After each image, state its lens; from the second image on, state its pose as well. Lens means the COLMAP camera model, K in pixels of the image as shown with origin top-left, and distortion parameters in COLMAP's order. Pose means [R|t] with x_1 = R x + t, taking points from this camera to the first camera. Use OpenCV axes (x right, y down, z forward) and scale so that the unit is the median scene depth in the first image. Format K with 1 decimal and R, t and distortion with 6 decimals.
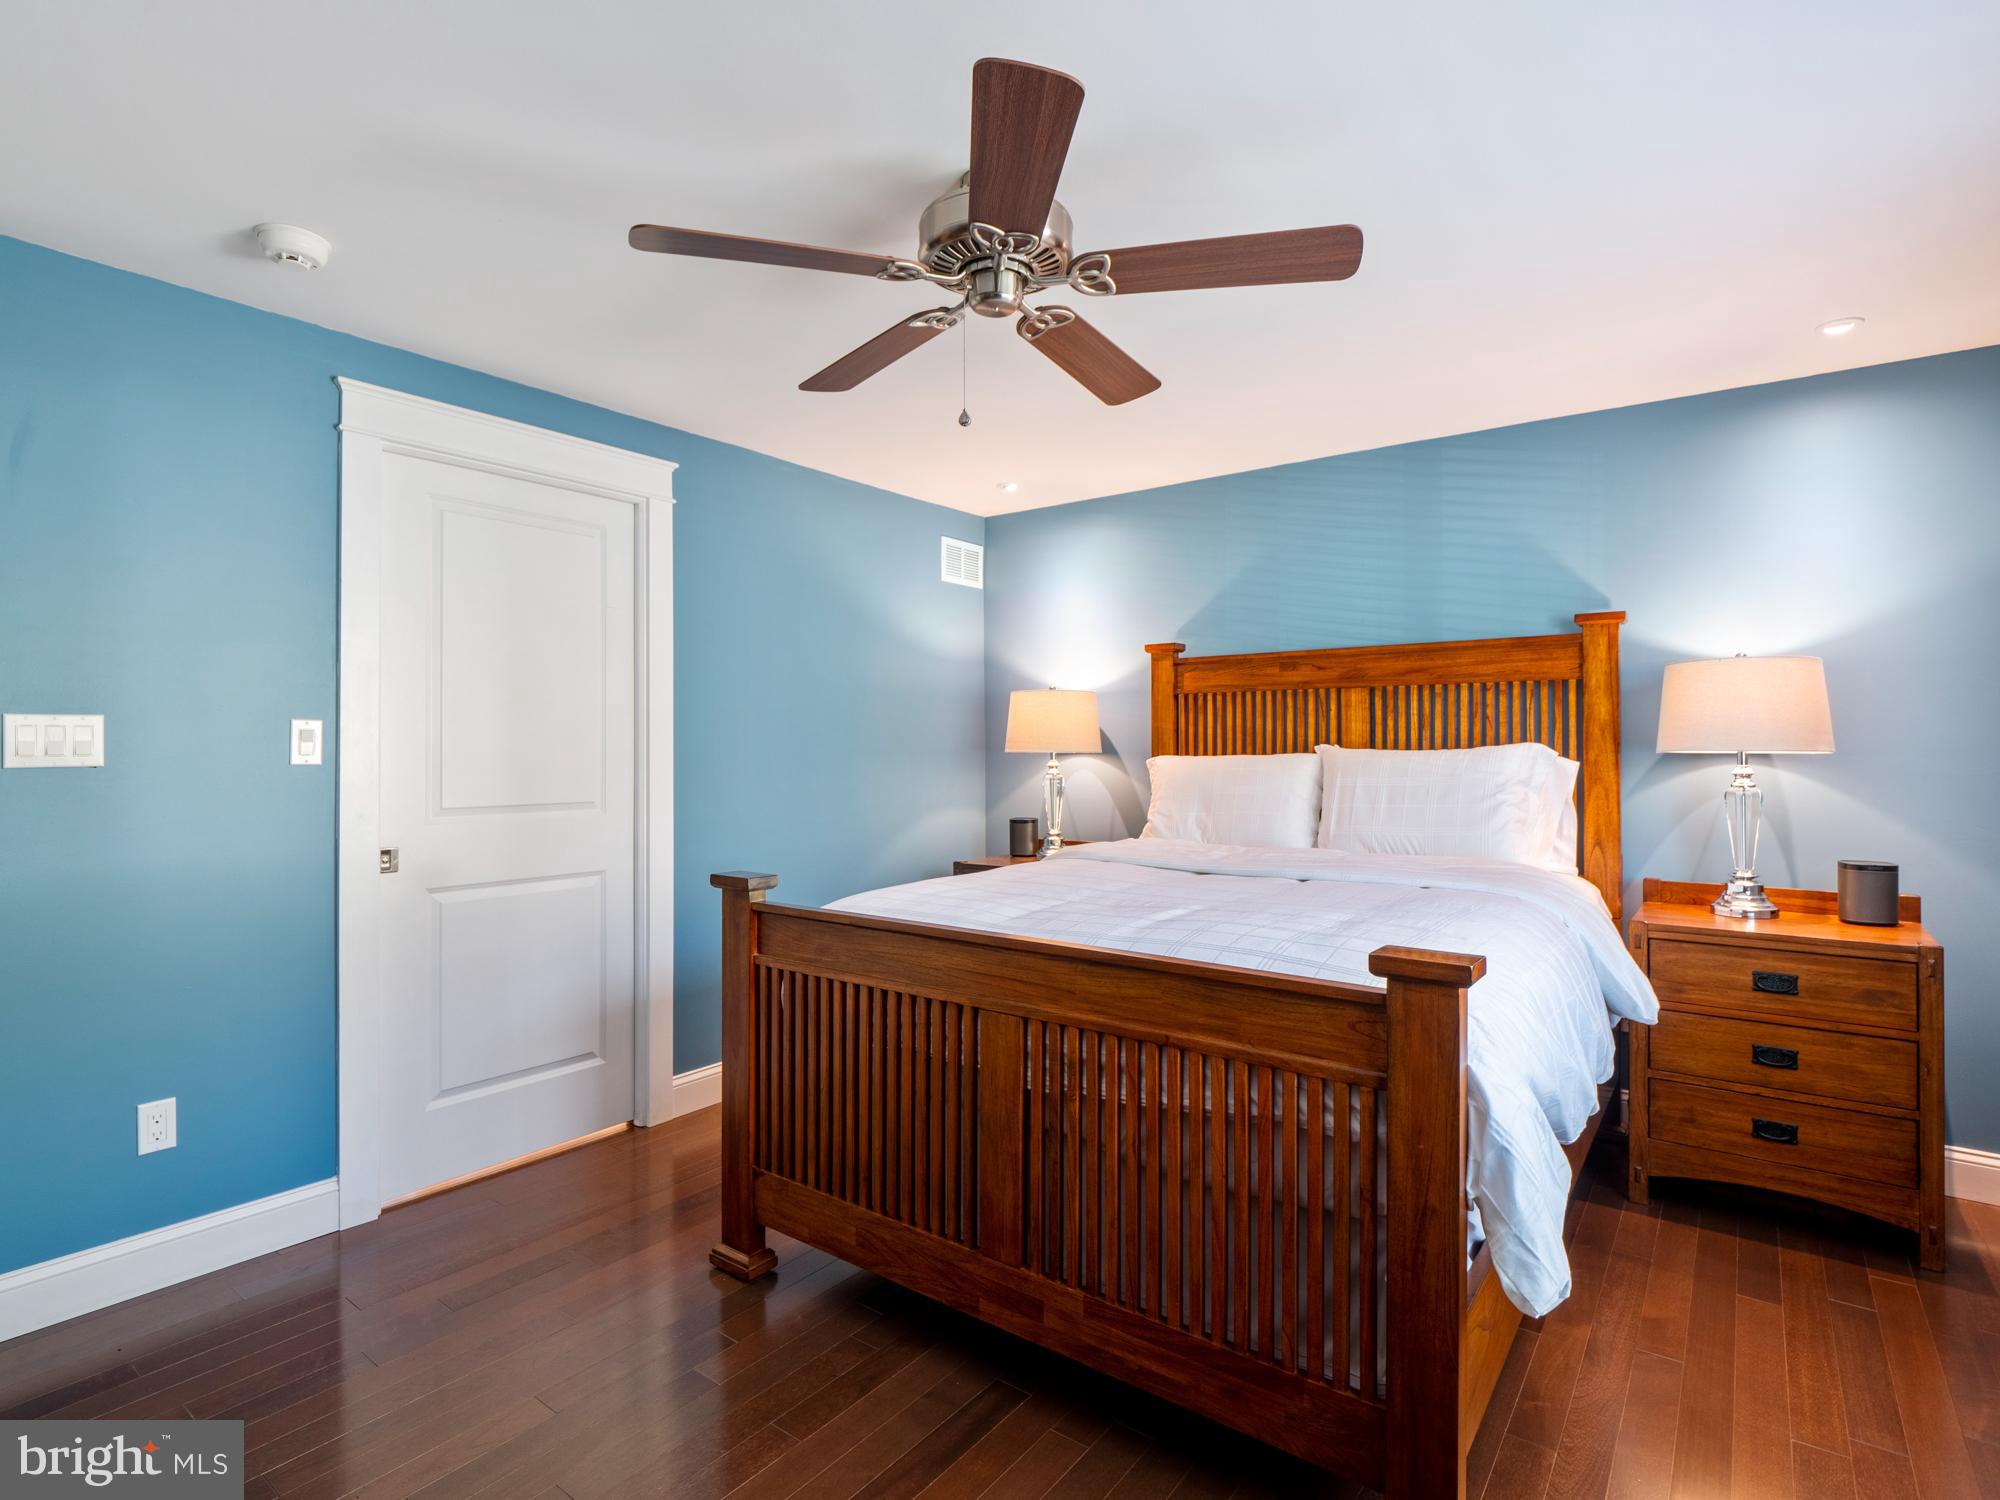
lens RADIAL K [[979.6, 0, 1003.1], [0, 979.6, 747.1], [0, 0, 1]] dist [-0.005608, -0.000766]
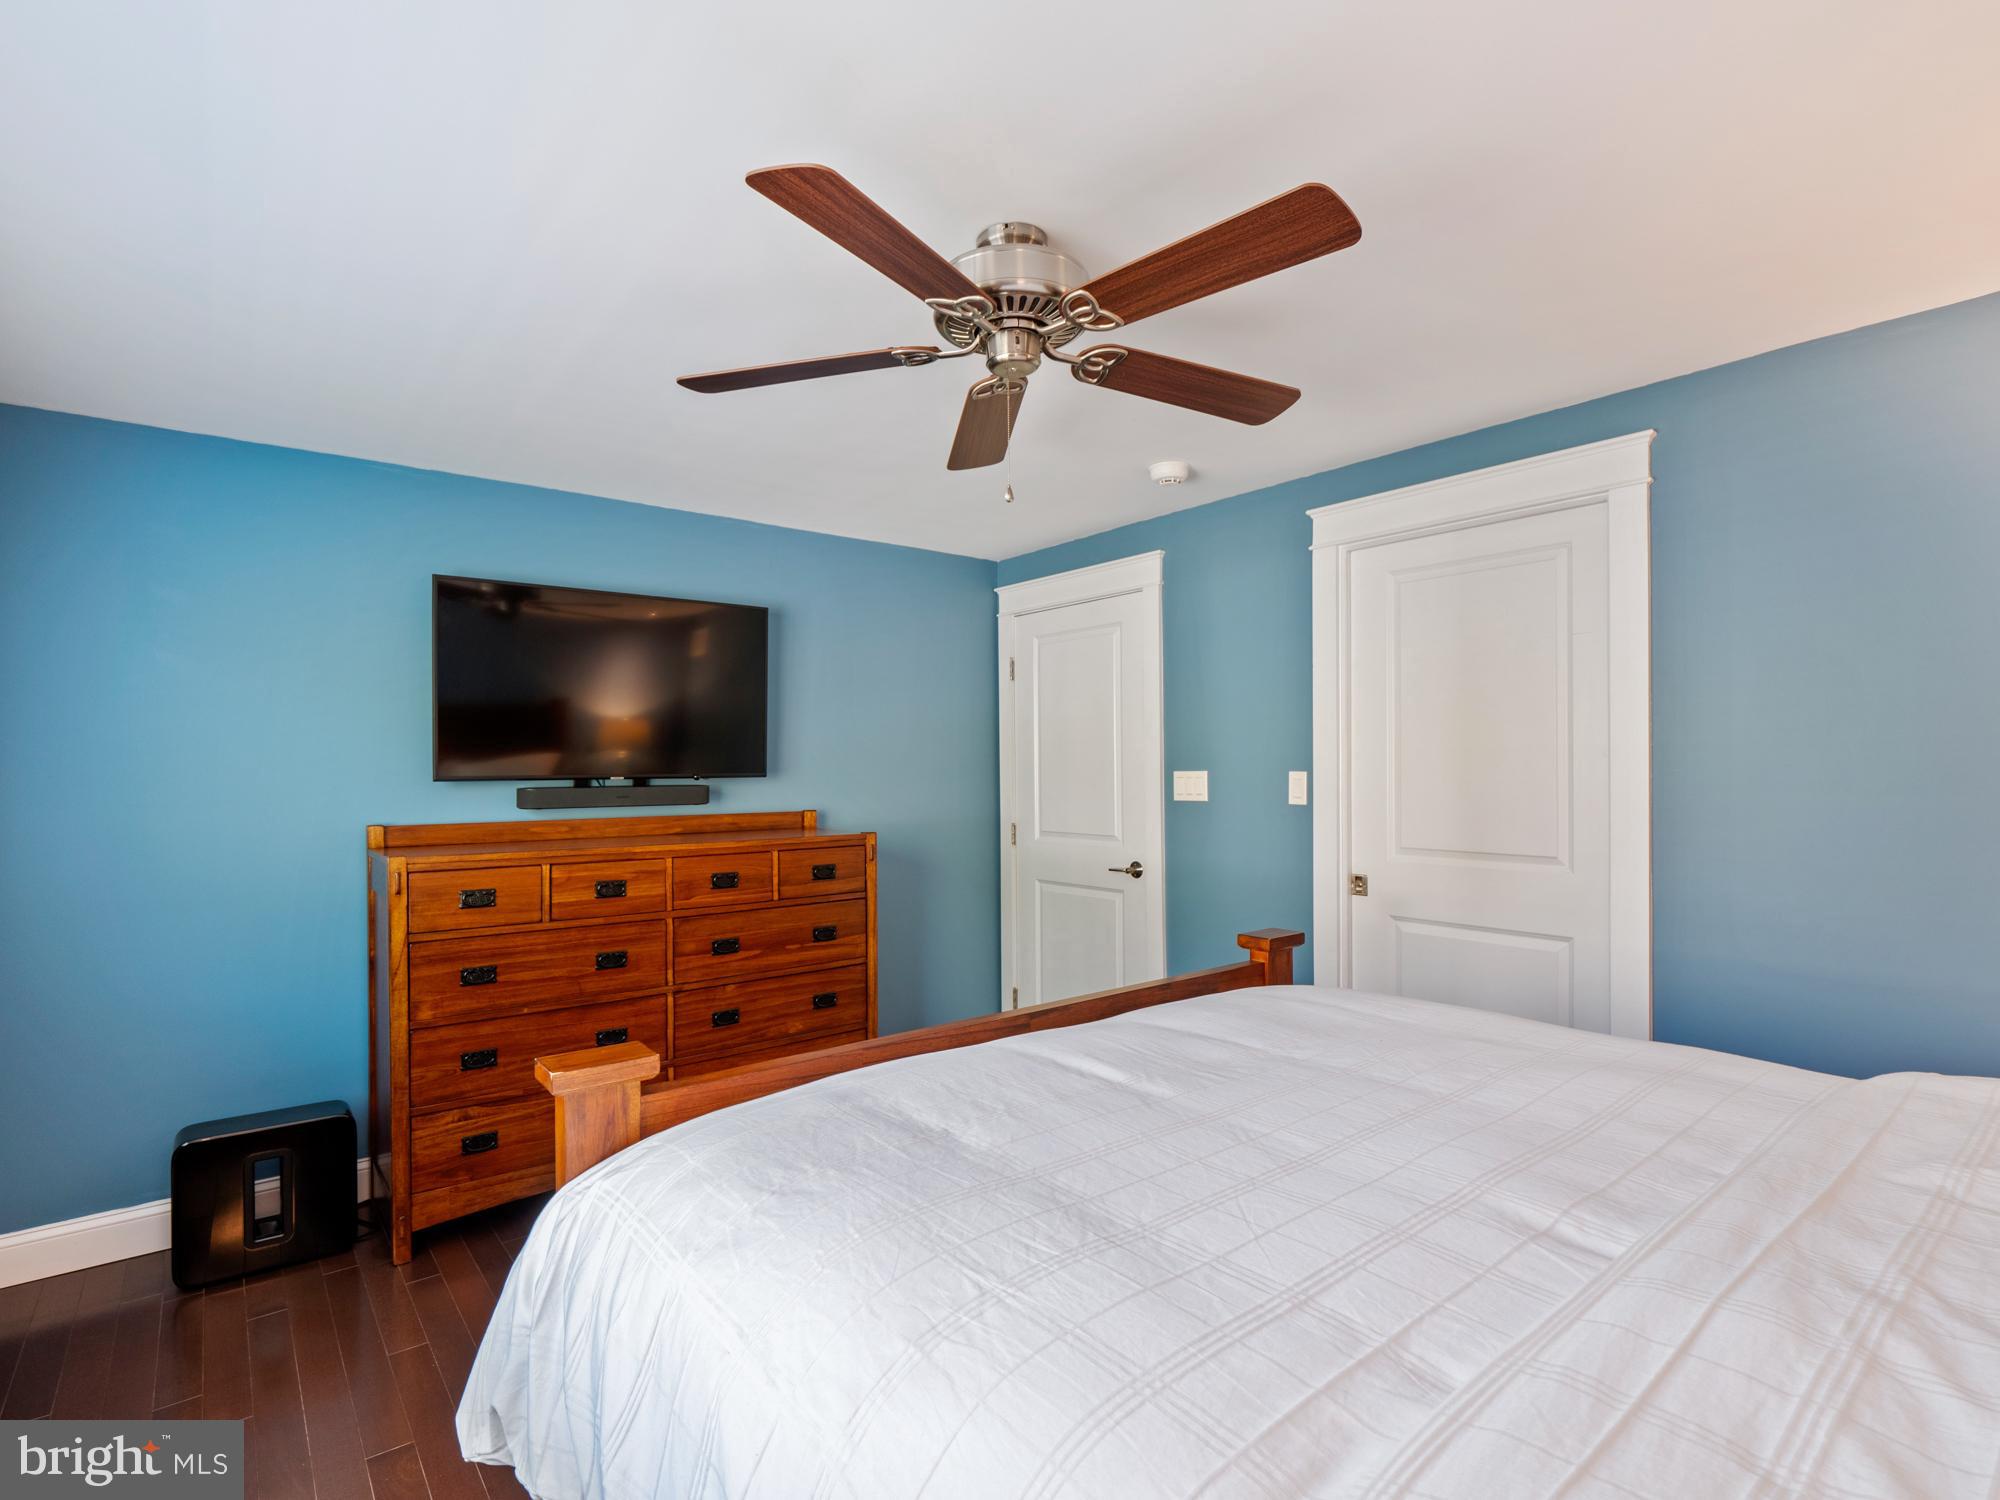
lens RADIAL K [[979.6, 0, 1002.9], [0, 979.6, 762.7], [0, 0, 1]] dist [-0.005608, -0.000766]
pose [[-0.213541, -0.006547, -0.976912, 0.671761], [0.002938, 0.999969, -0.007344, -0.030075], [0.976930, -0.004439, -0.213515, 0.846381]]
